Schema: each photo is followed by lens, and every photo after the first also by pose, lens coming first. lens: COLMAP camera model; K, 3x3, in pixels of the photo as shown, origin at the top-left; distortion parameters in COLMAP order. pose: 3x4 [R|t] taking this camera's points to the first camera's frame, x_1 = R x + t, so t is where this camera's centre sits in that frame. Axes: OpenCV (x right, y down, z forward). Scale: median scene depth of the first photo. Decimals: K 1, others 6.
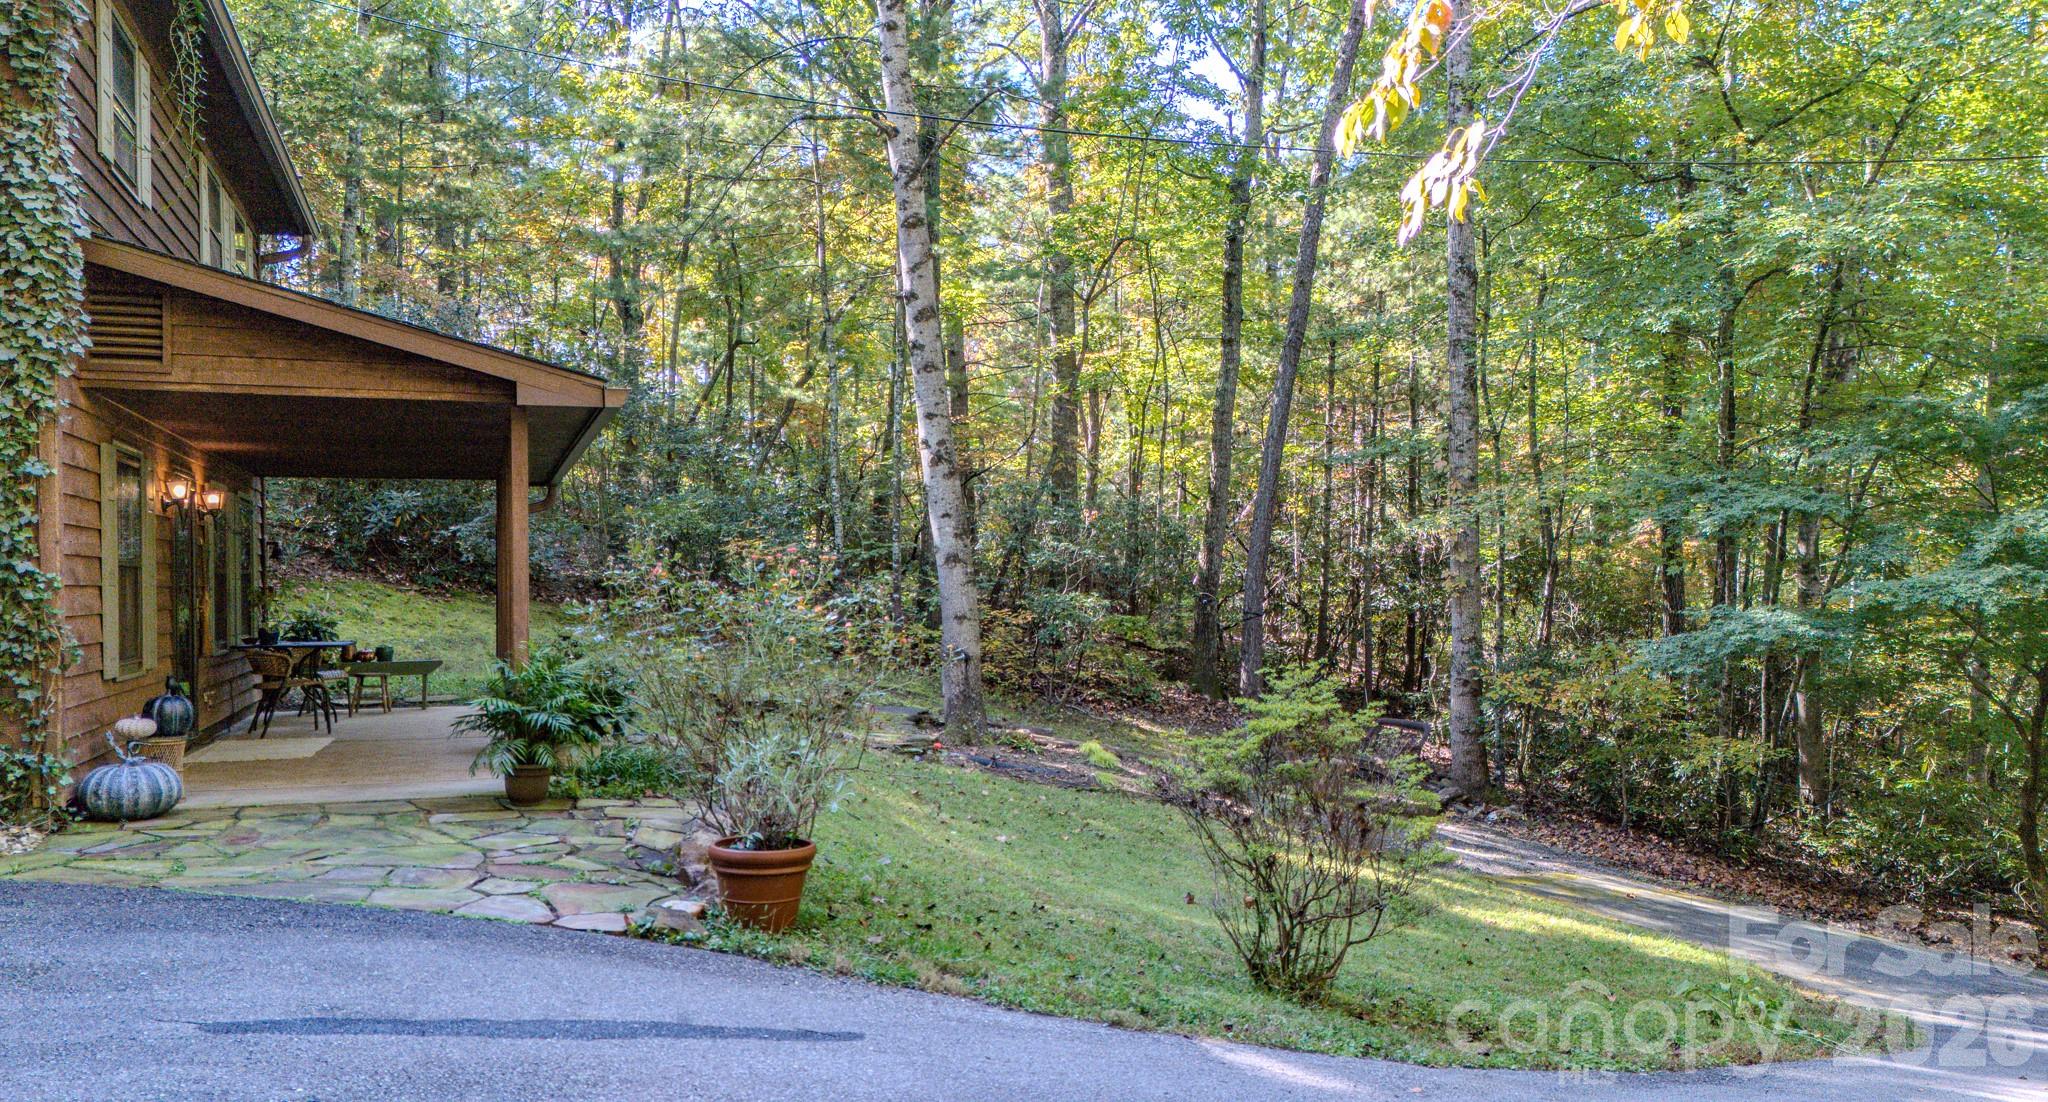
lens RADIAL K [[1491.1, 0, 1023.1], [0, 1491.1, 573.2], [0, 0, 1]] dist [0.070314, -0.073325]
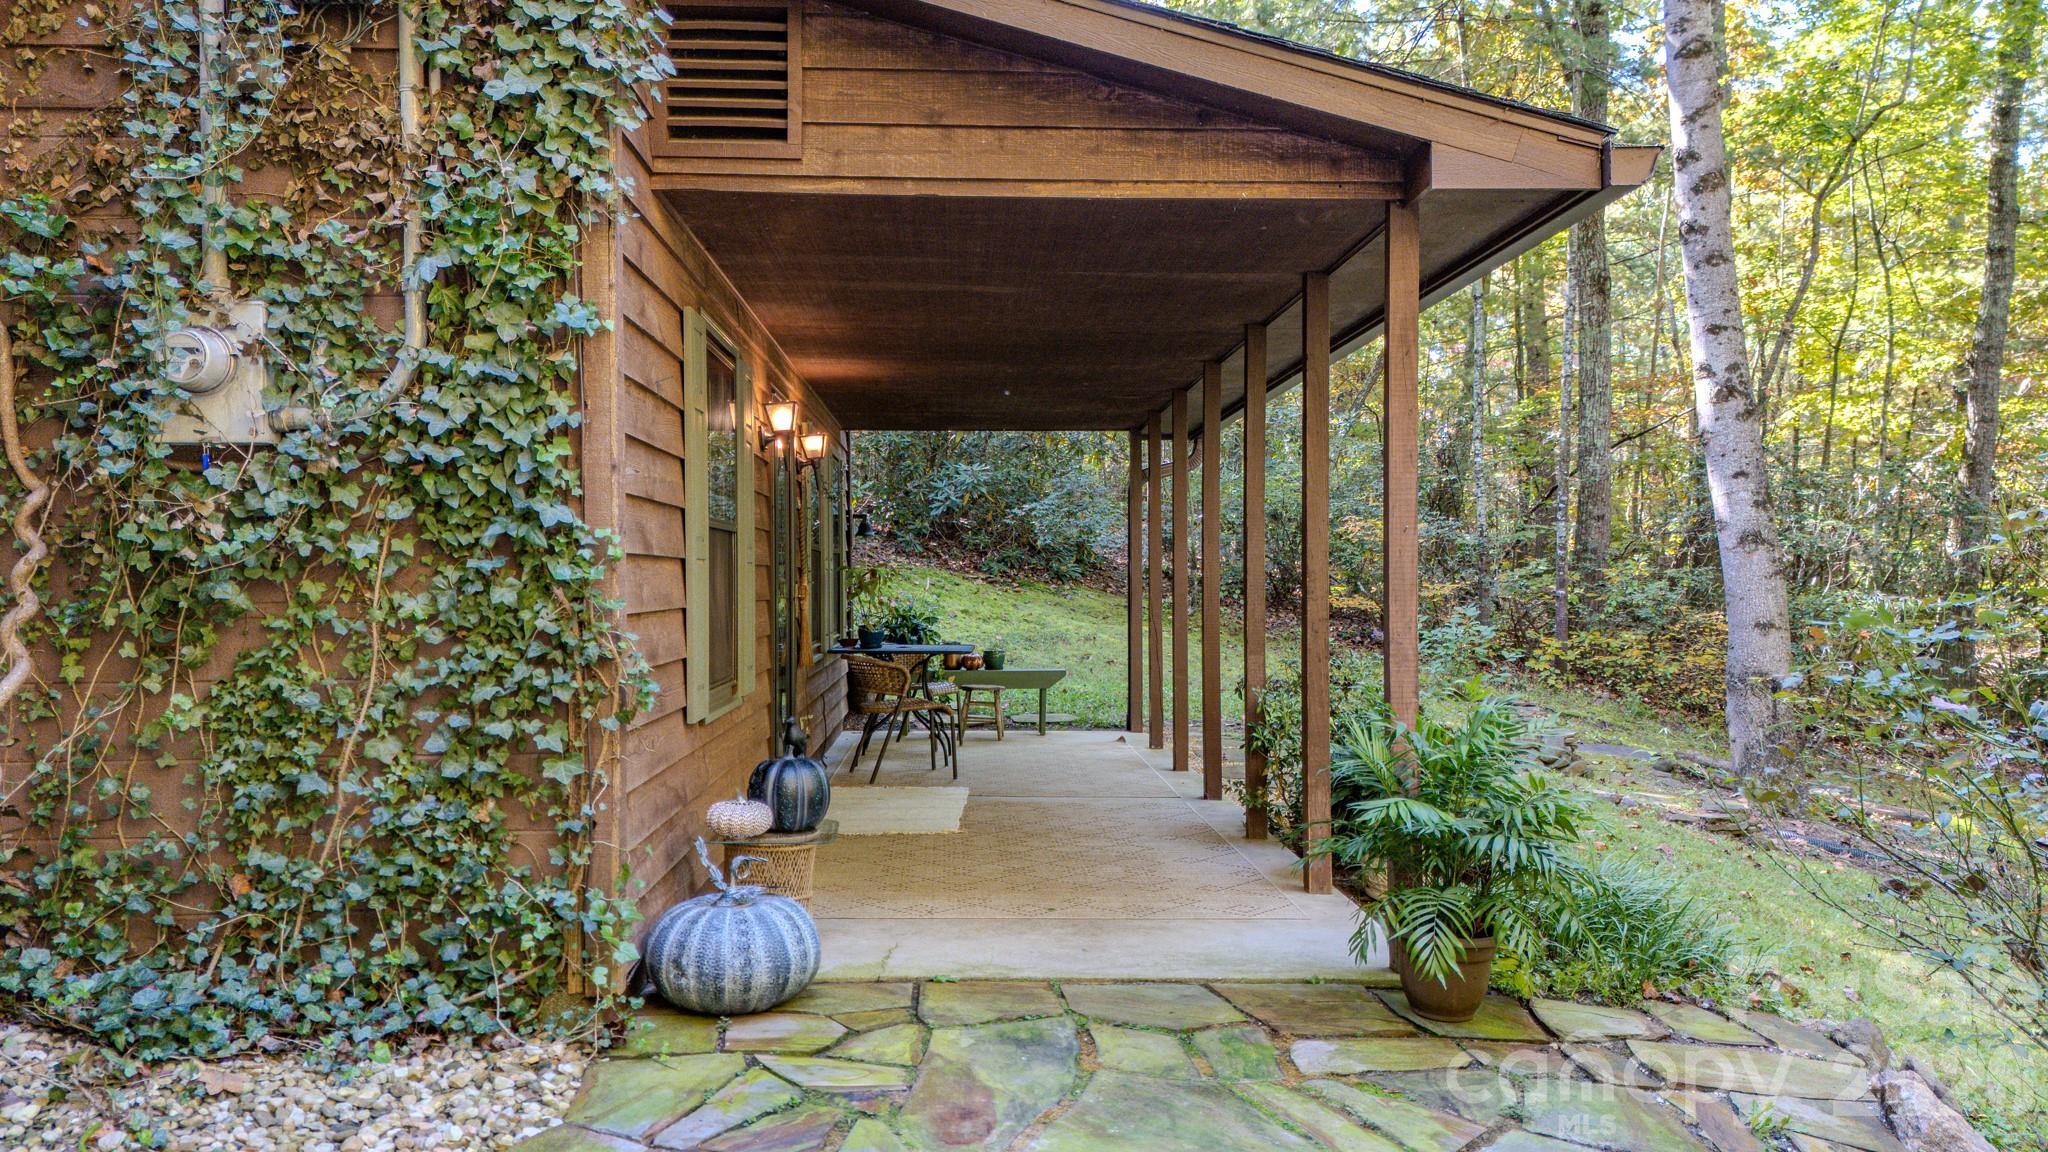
lens RADIAL K [[1486.0, 0, 1024.0], [0, 1486.0, 576.0], [0, 0, 1]] dist [0.104250, -0.205661]
pose [[0.952586, 0.007903, -0.304167, -0.351287], [-0.006152, 0.999959, 0.006713, 0.011280], [0.304207, -0.004523, 0.952595, 0.560230]]
